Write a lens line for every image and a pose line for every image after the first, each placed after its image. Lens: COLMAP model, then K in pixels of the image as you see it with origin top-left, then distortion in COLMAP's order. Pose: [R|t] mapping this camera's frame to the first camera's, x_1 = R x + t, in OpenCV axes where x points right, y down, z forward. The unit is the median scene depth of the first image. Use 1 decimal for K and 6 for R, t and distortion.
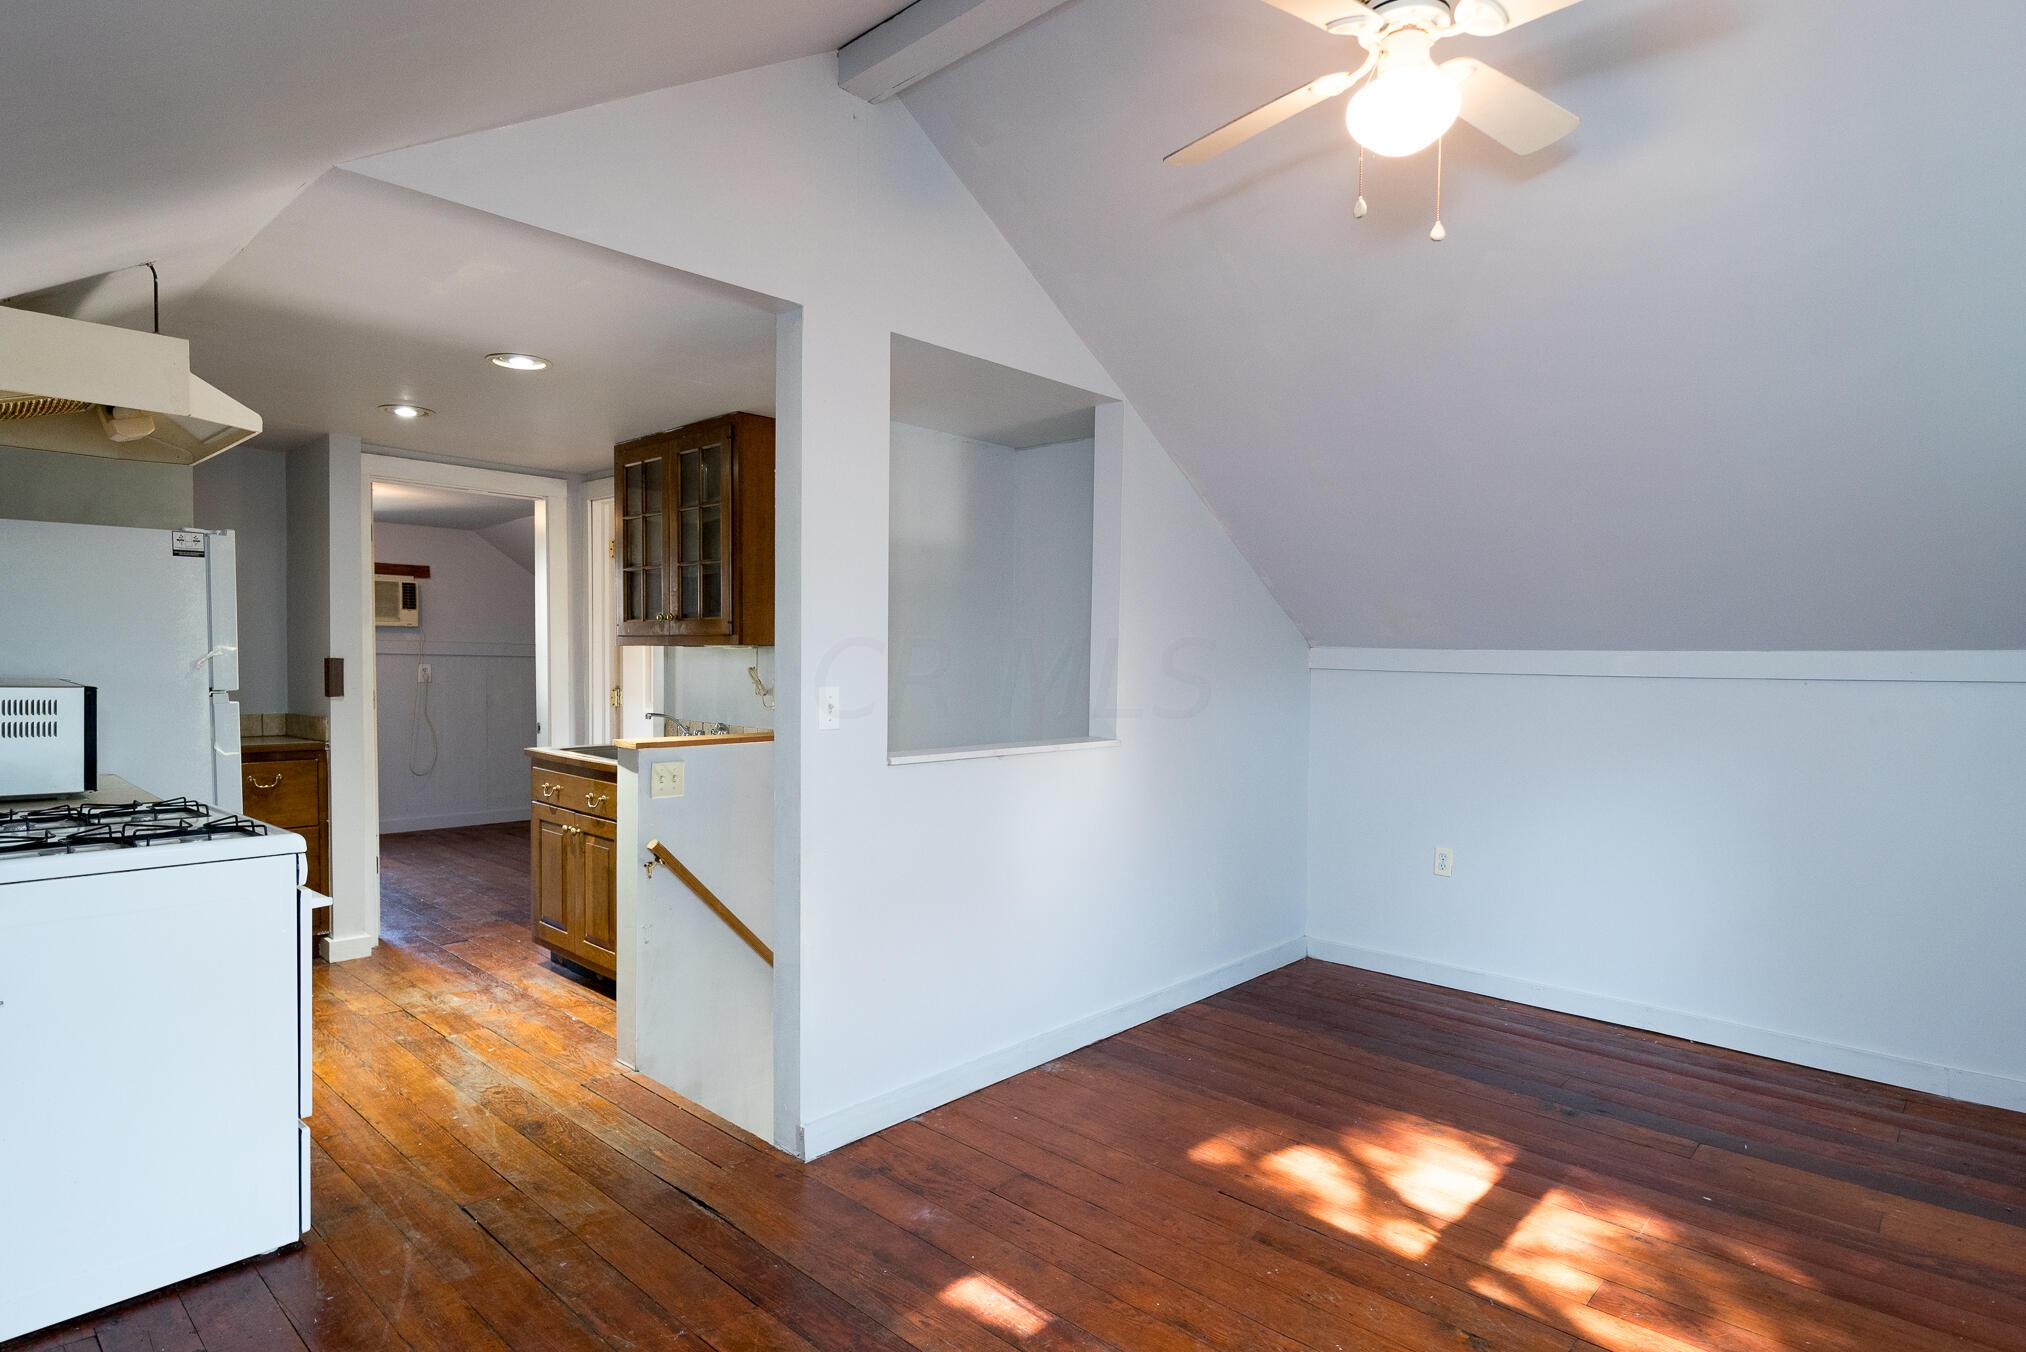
lens RADIAL K [[1087.2, 0, 1002.9], [0, 1087.2, 680.3], [0, 0, 1]] dist [0.003223, -0.000837]
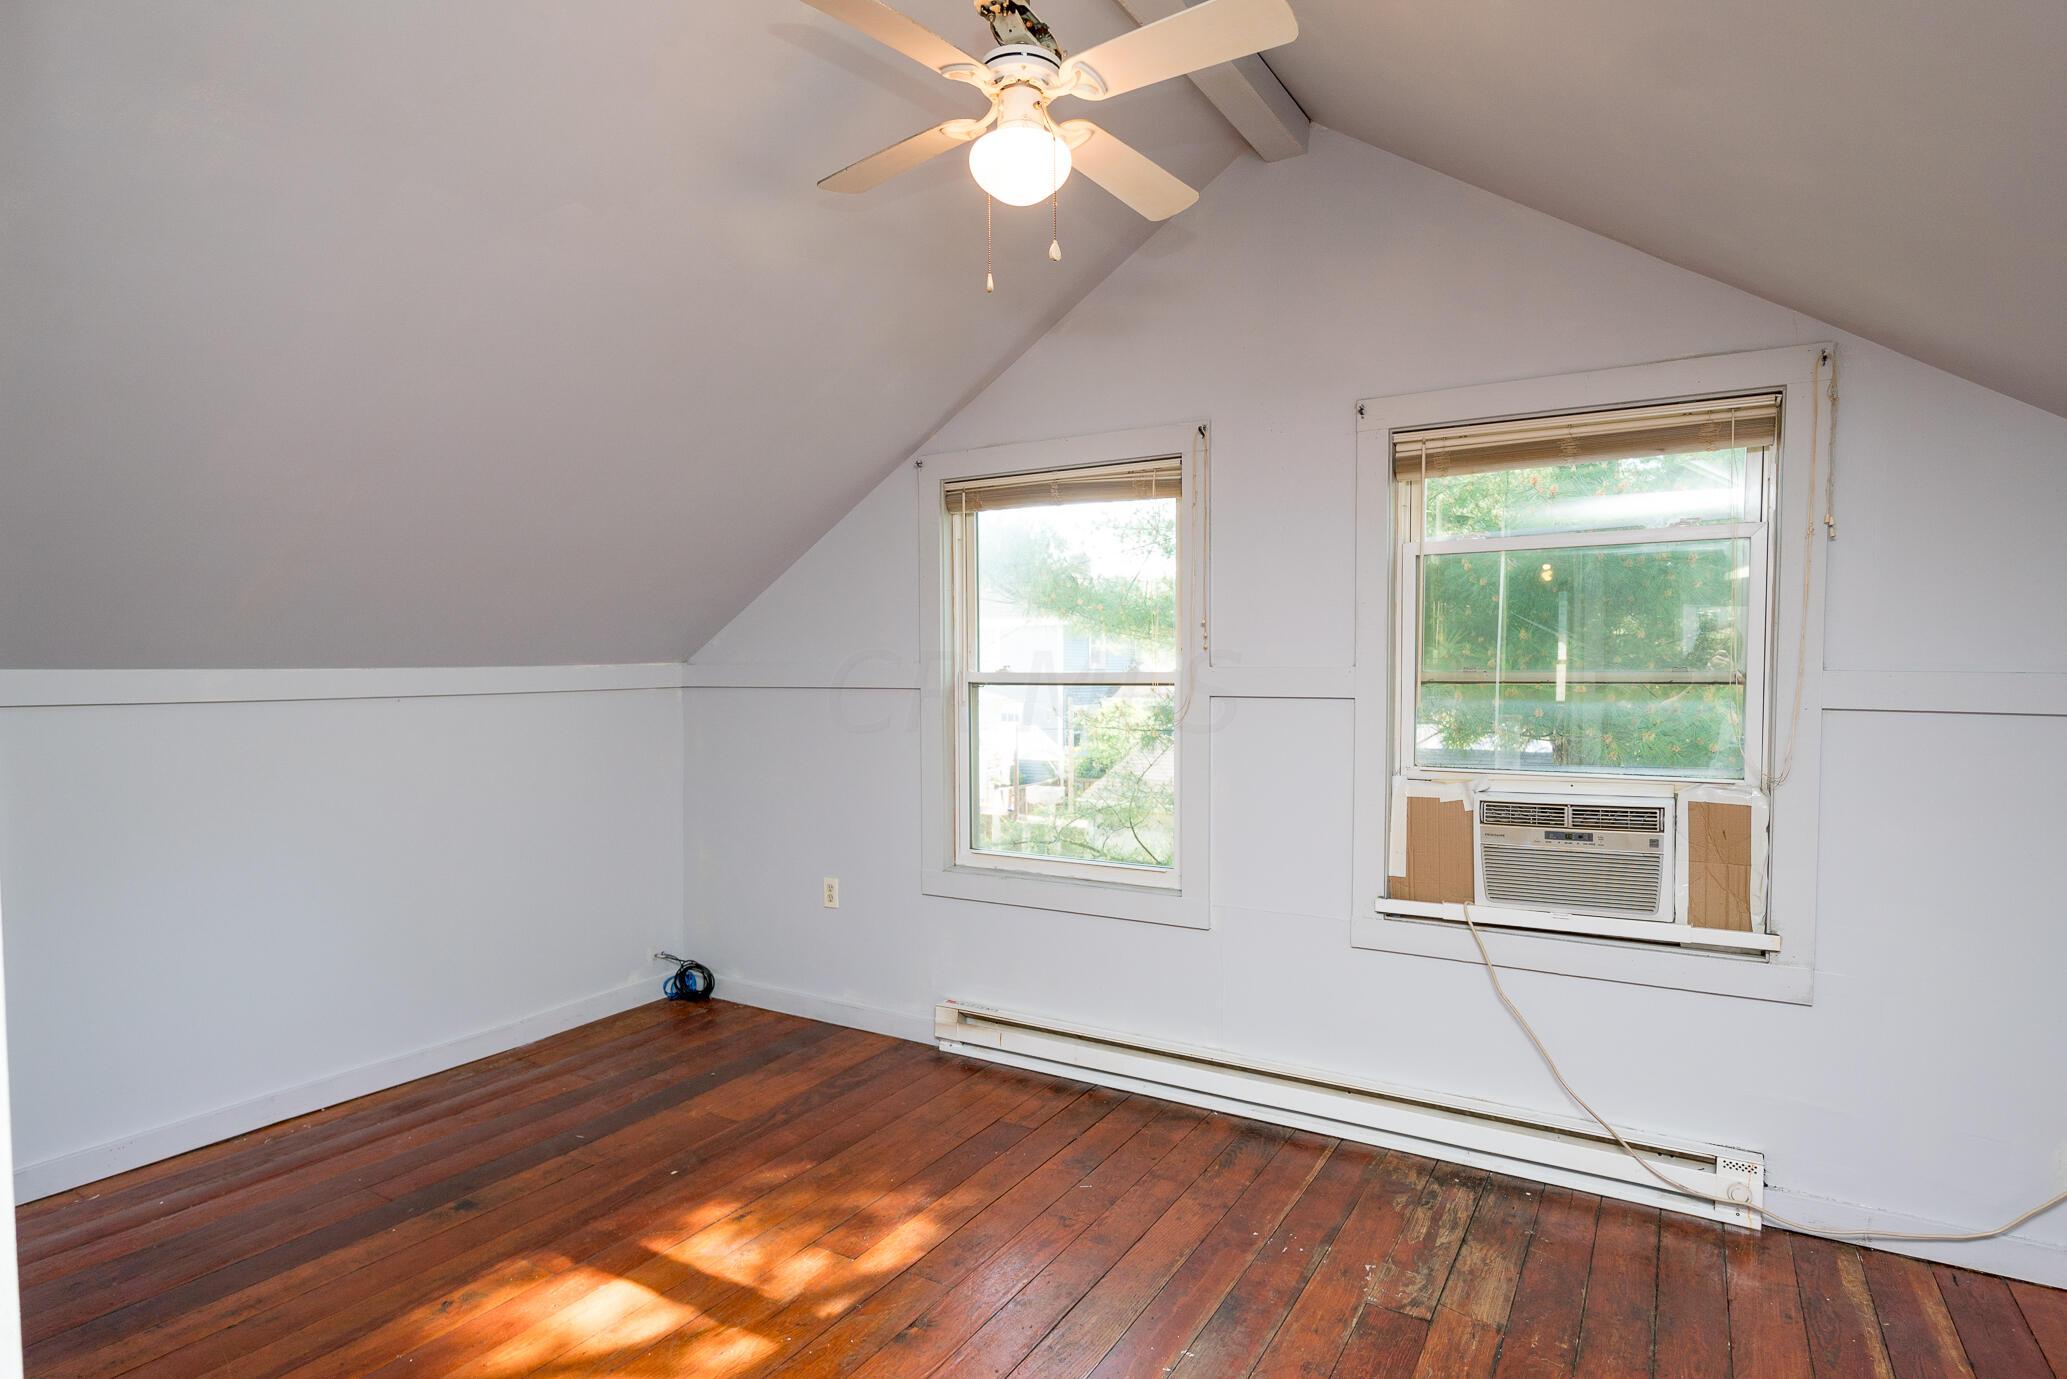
lens RADIAL K [[1109.2, 0, 1022.1], [0, 1109.2, 682.1], [0, 0, 1]] dist [0.003223, -0.000837]
pose [[-0.199205, -0.026569, 0.979598, -0.454977], [0.023656, 0.999211, 0.031911, -0.036115], [-0.979672, 0.029530, -0.198419, 0.802854]]
